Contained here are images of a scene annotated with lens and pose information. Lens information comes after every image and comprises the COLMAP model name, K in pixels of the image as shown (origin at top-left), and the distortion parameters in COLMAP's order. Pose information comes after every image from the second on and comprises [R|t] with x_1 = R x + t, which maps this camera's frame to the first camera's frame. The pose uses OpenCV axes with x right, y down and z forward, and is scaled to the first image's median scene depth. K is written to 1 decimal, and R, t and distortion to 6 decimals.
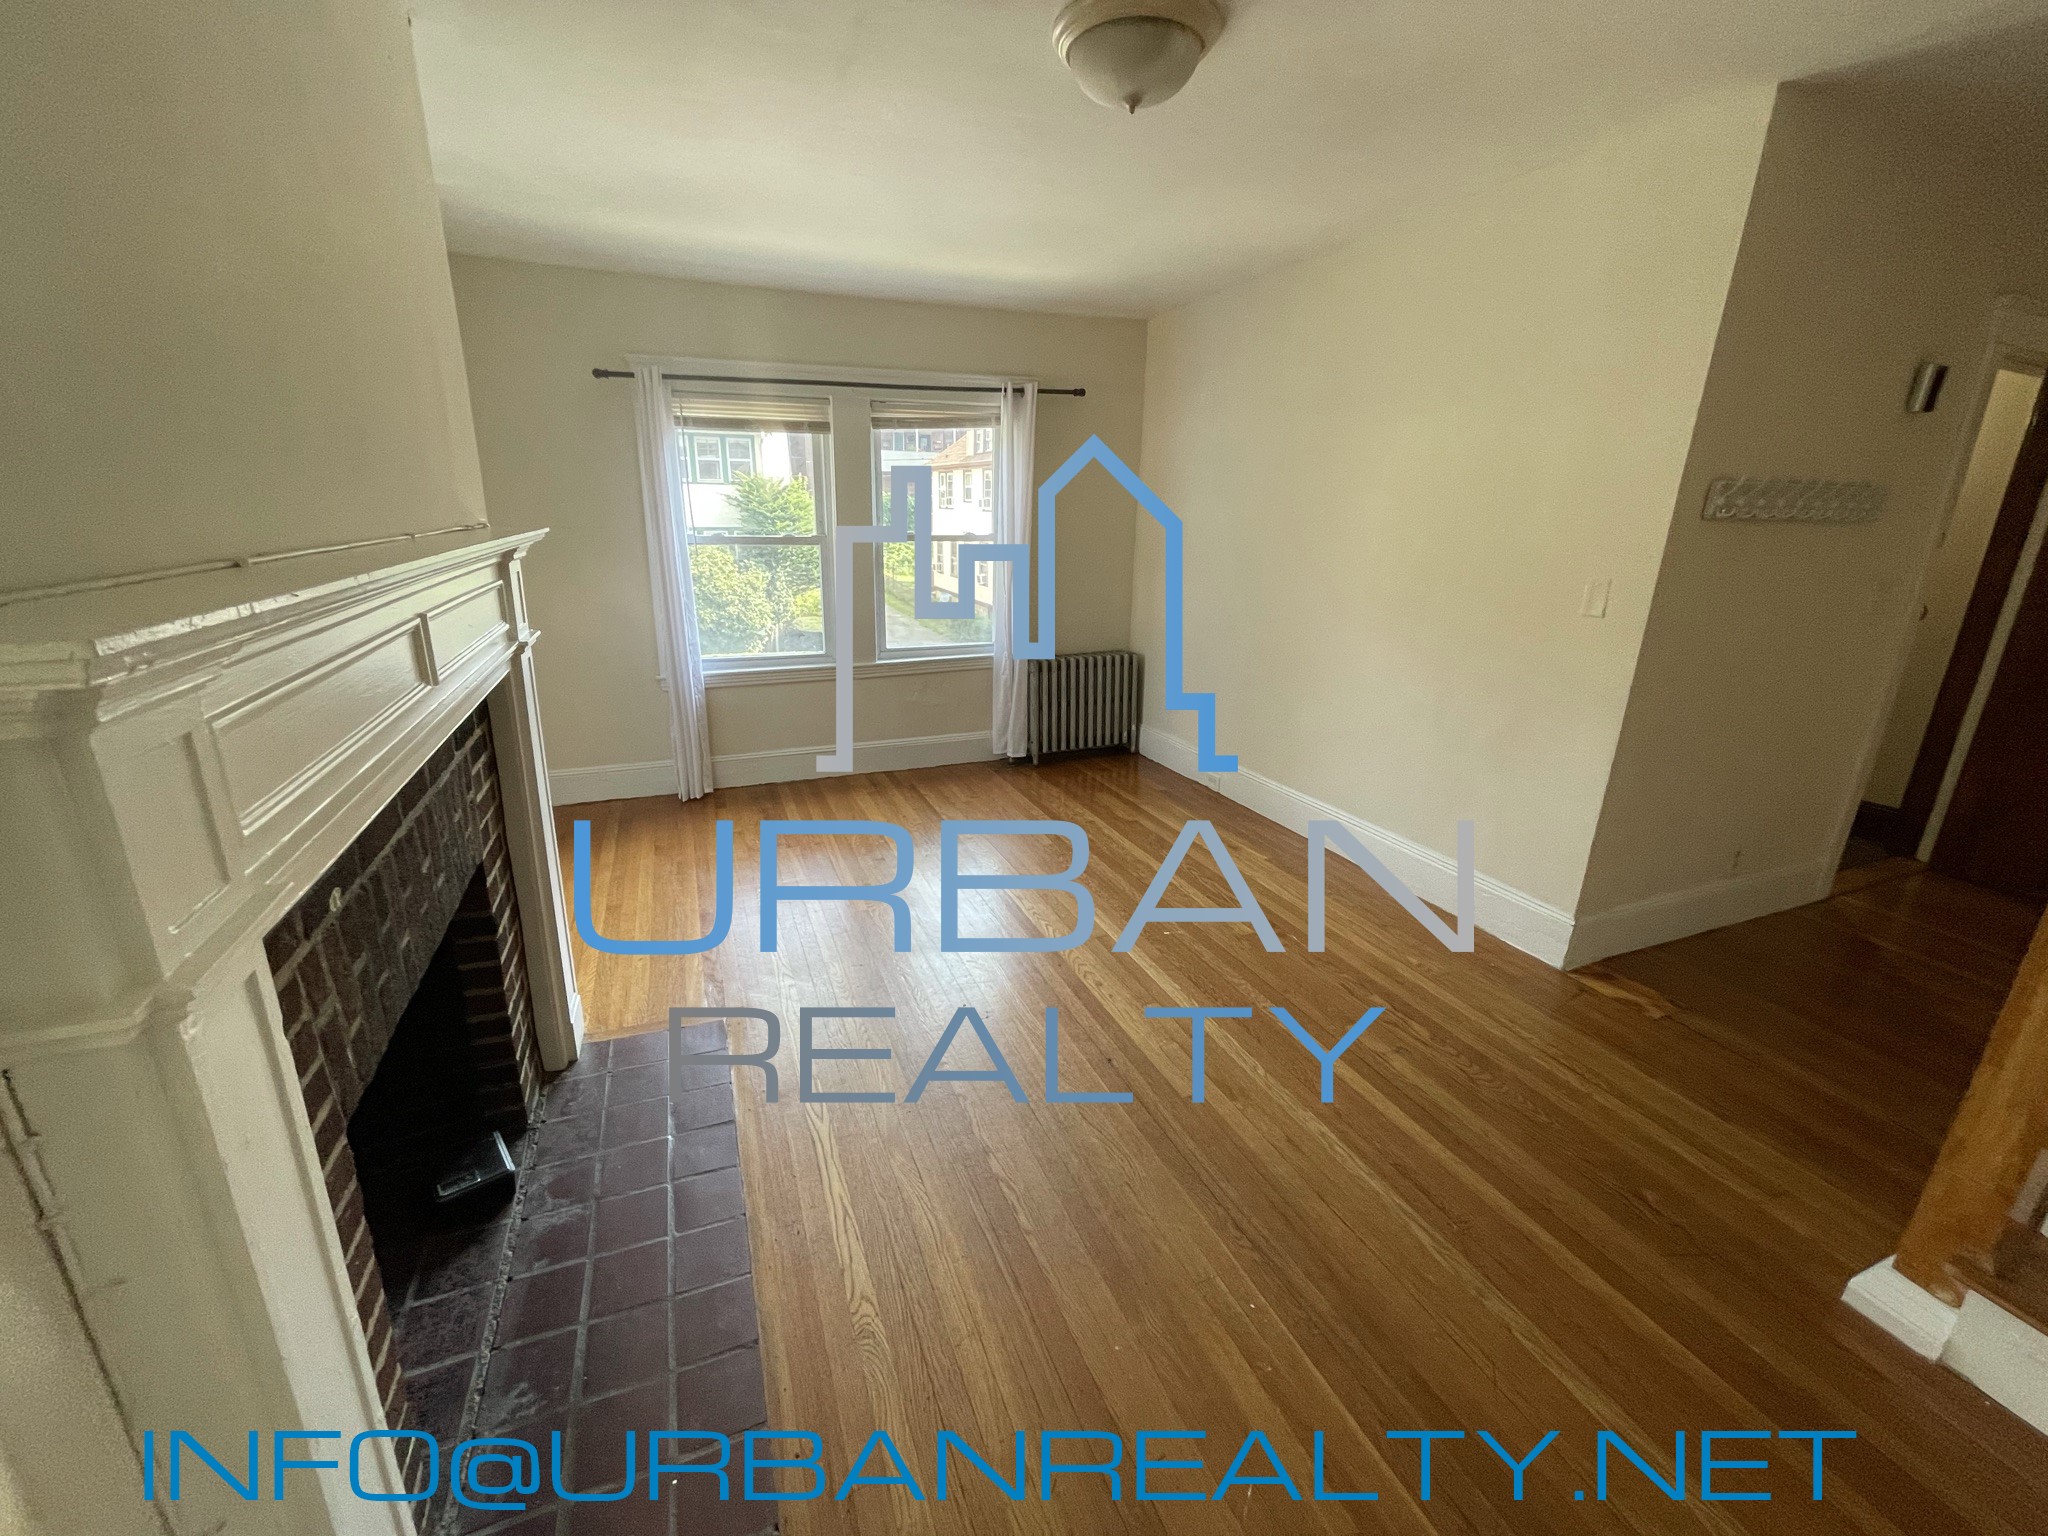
lens RADIAL K [[836.7, 0, 1015.3], [0, 836.7, 760.6], [0, 0, 1]] dist [0.000938, 0.000269]
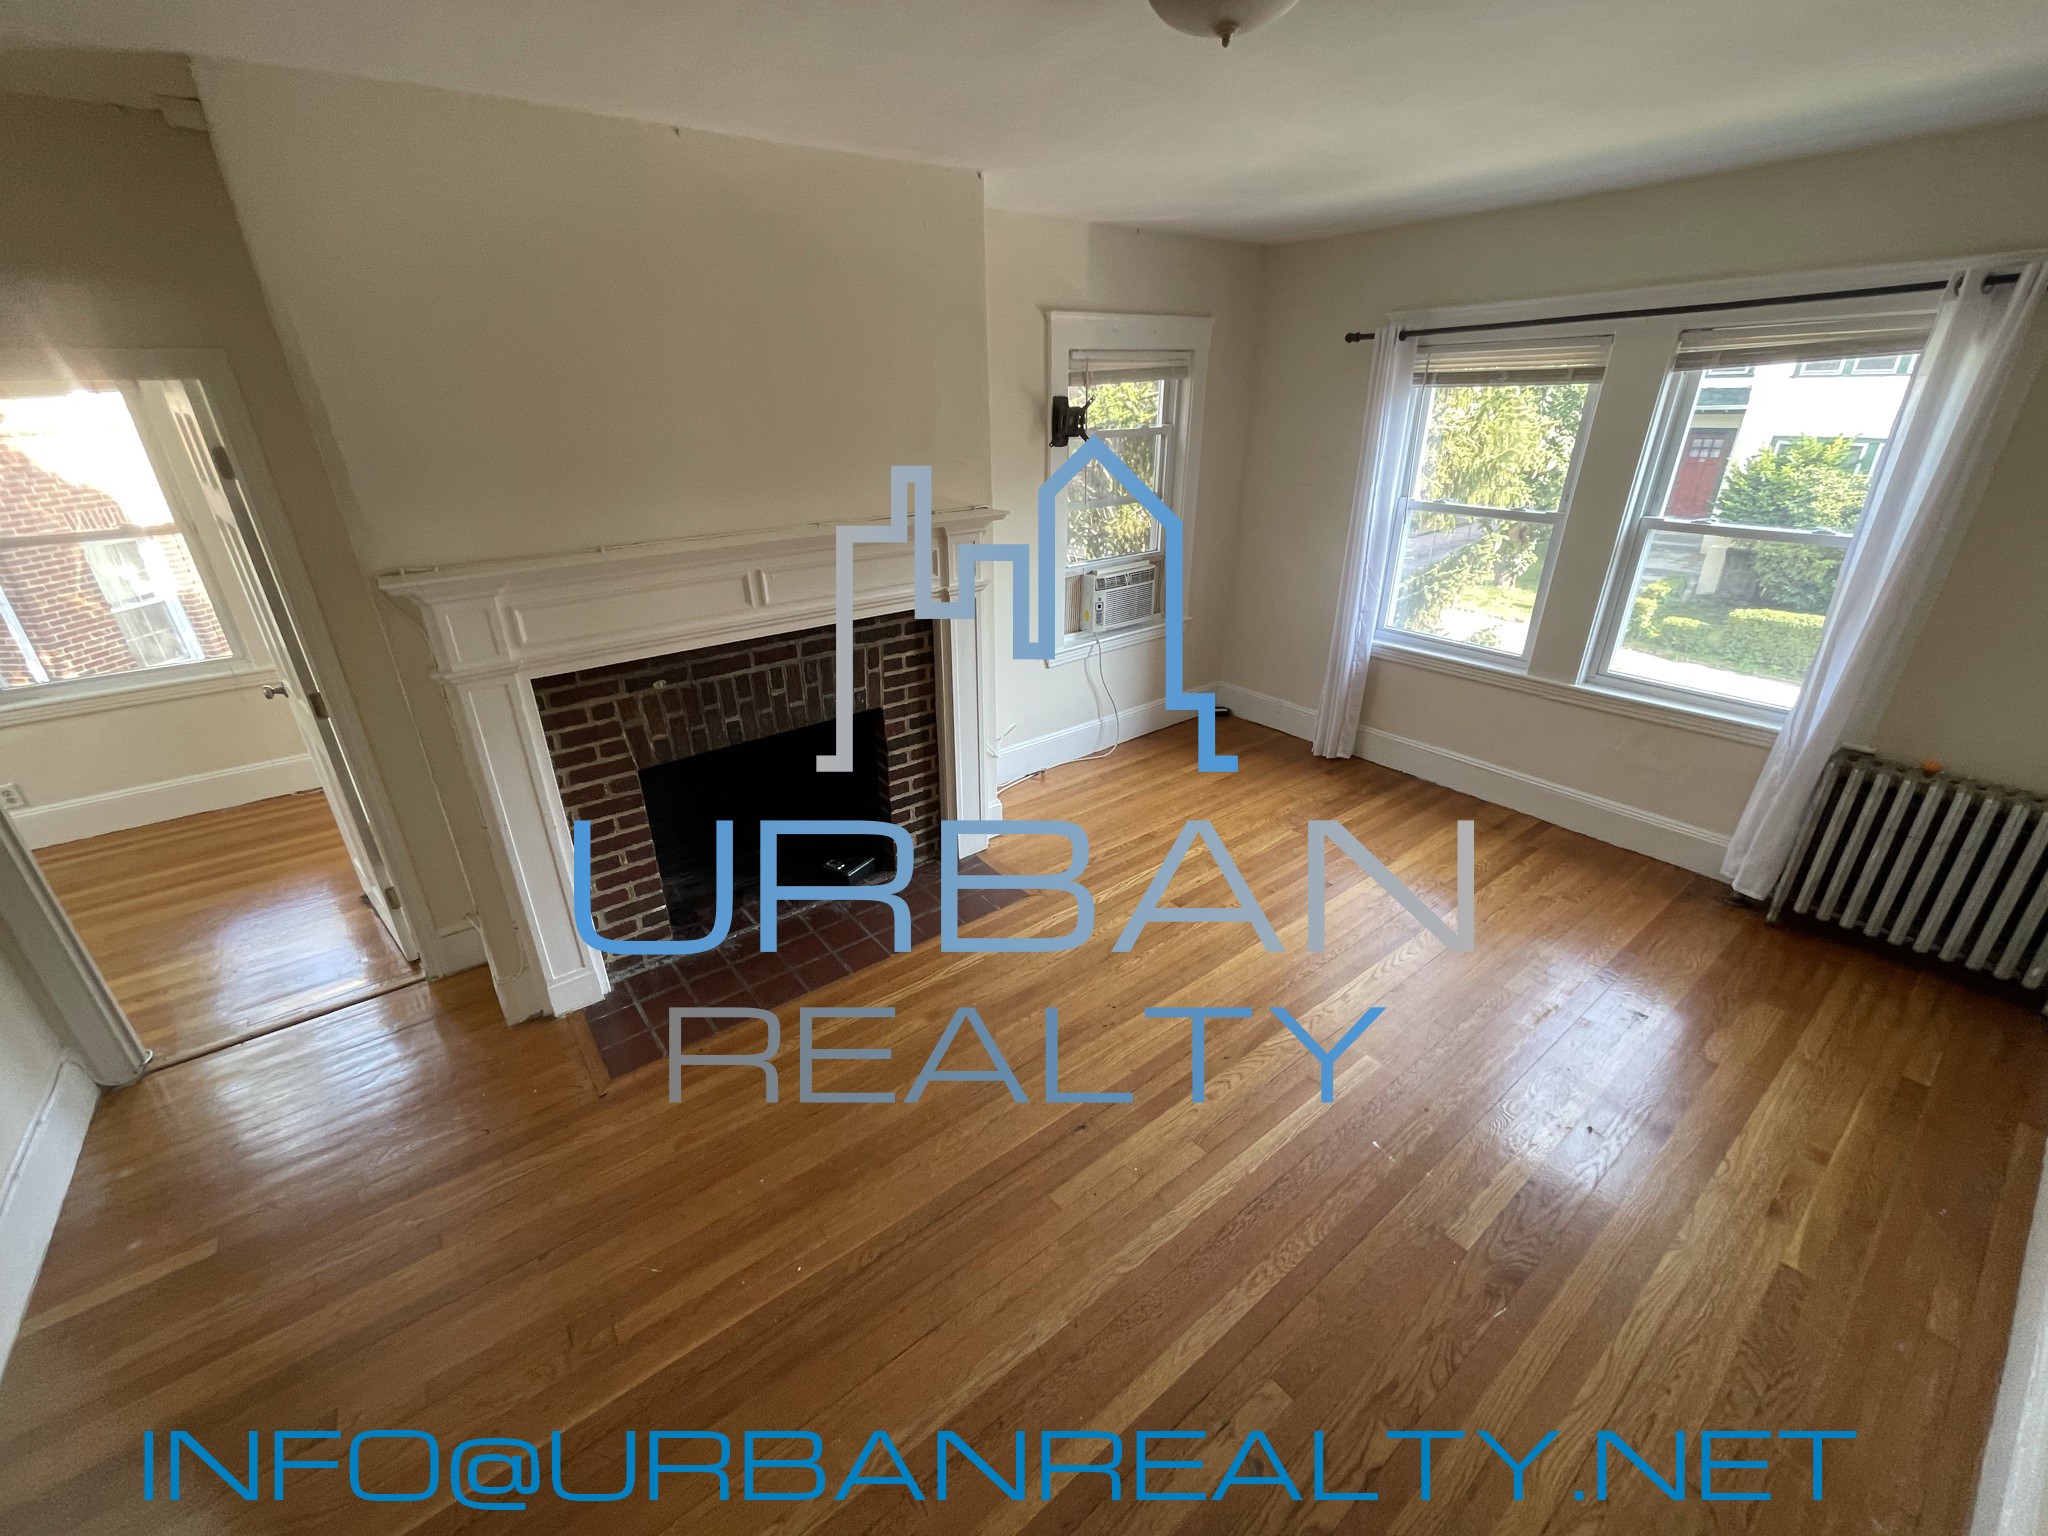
lens RADIAL K [[836.7, 0, 1019.0], [0, 836.7, 765.8], [0, 0, 1]] dist [0.000938, 0.000269]
pose [[0.269519, 0.377758, -0.885809, 0.427309], [-0.265185, 0.913398, 0.308837, -0.161336], [0.925762, 0.151666, 0.346354, 0.291248]]
